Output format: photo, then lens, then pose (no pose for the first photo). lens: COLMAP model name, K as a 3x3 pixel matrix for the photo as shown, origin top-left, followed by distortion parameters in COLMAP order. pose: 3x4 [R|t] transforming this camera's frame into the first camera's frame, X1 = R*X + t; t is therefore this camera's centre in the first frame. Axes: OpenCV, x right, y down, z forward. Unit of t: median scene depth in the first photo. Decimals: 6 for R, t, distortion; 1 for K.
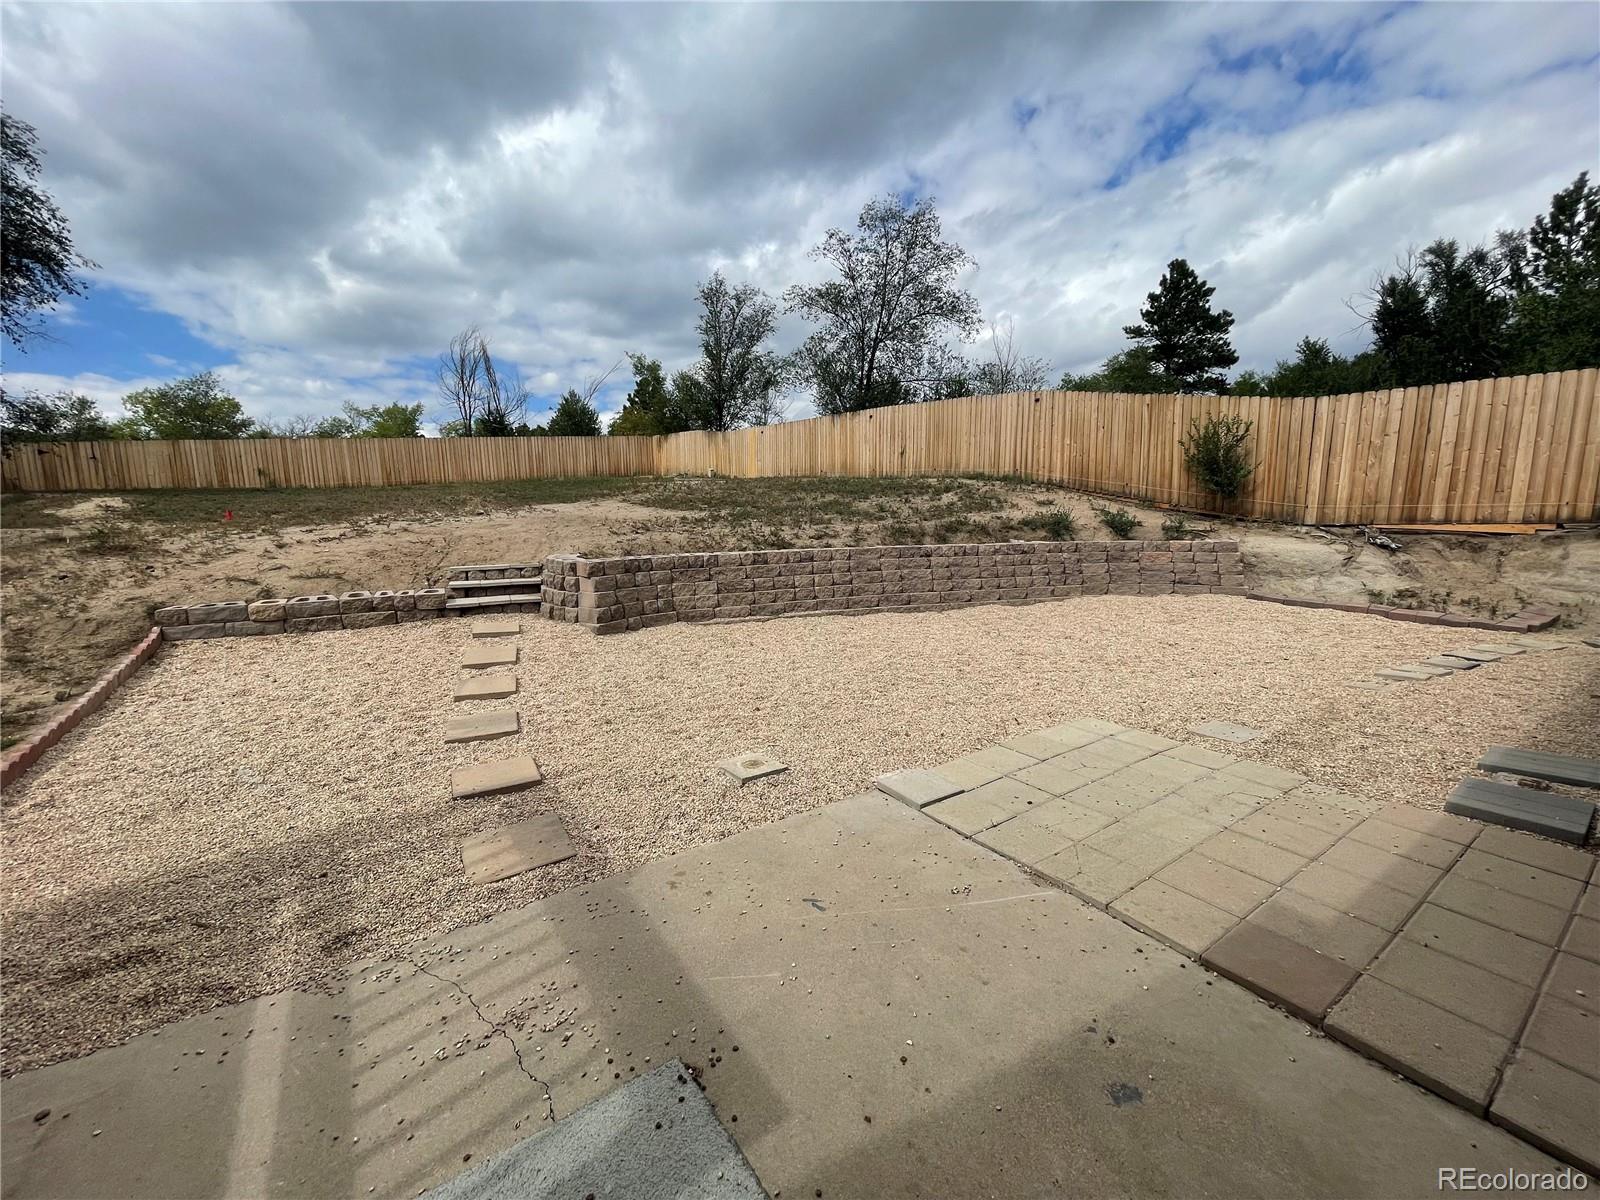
lens RADIAL K [[642.1, 0, 796.3], [0, 642.1, 612.2], [0, 0, 1]] dist [0.015756, 0.000132]
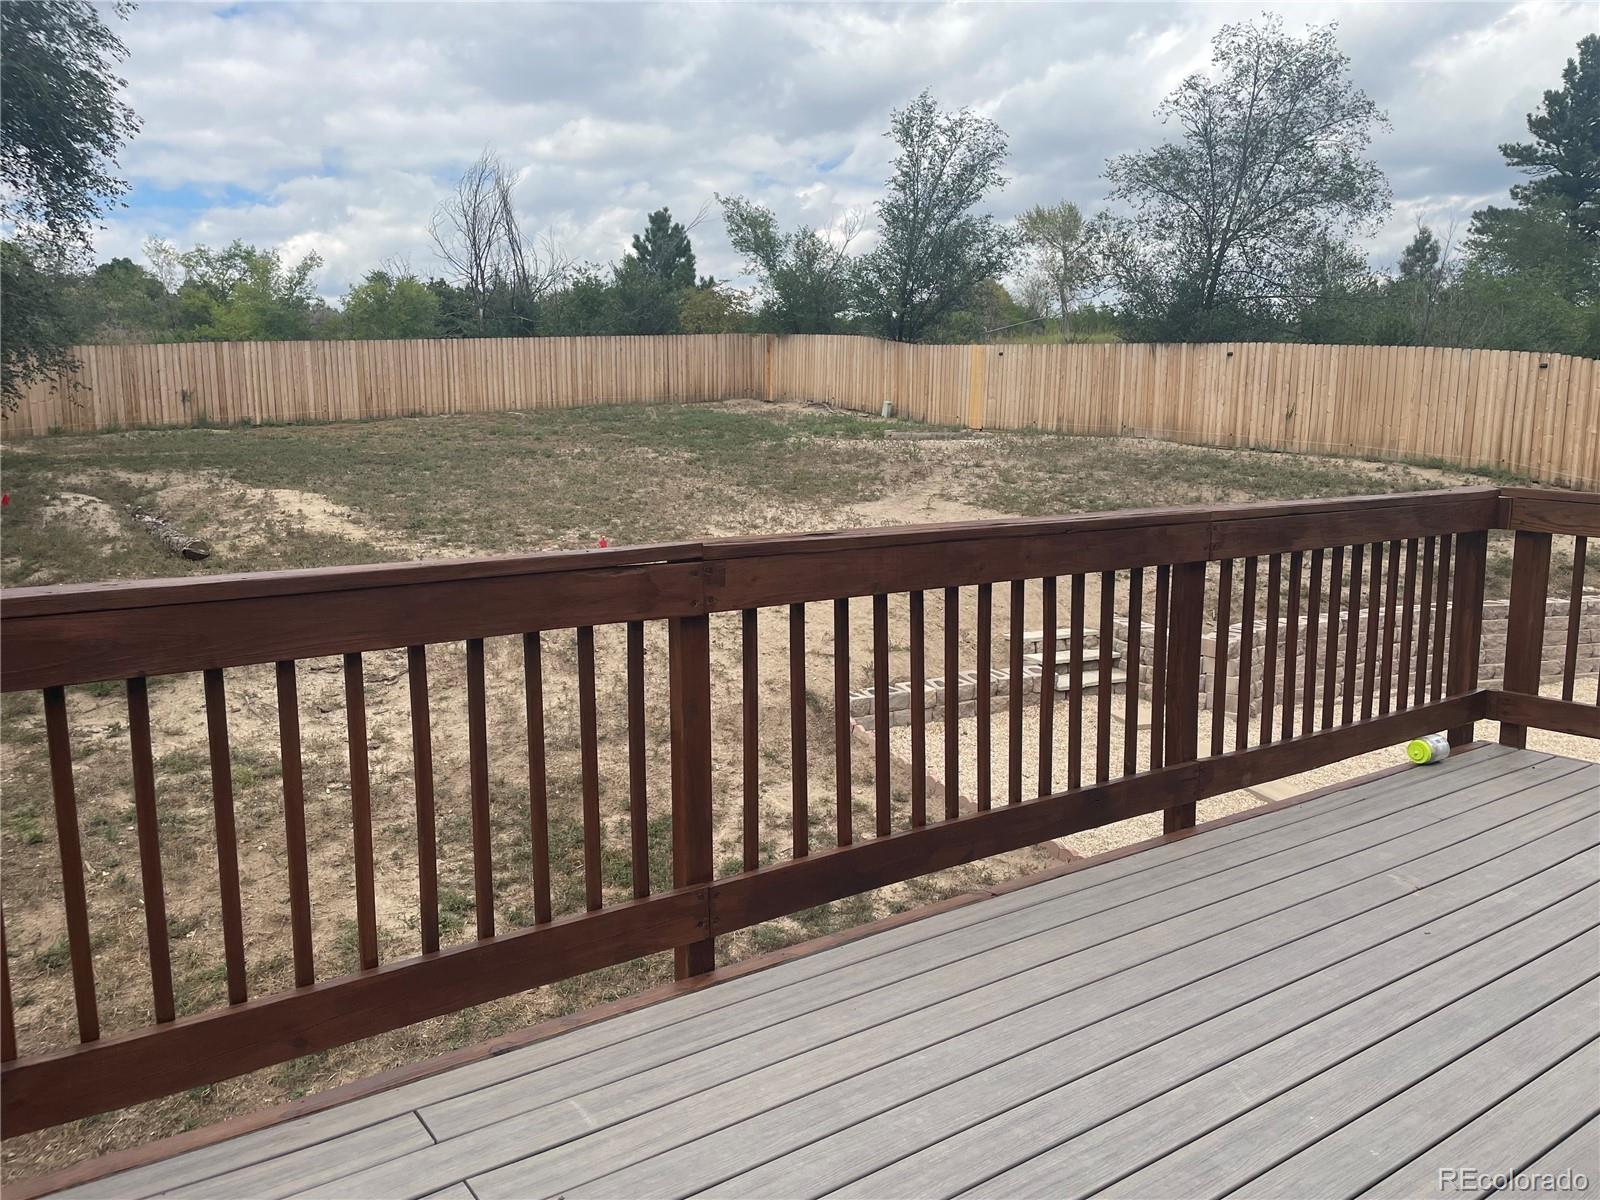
lens RADIAL K [[1215.6, 0, 802.0], [0, 1215.6, 596.1], [0, 0, 1]] dist [0.038874, -0.033379]
pose [[0.999658, 0.019978, 0.016881, -0.248666], [-0.019910, 0.999793, -0.004217, -0.031585], [-0.016961, 0.003880, 0.999849, -0.177515]]
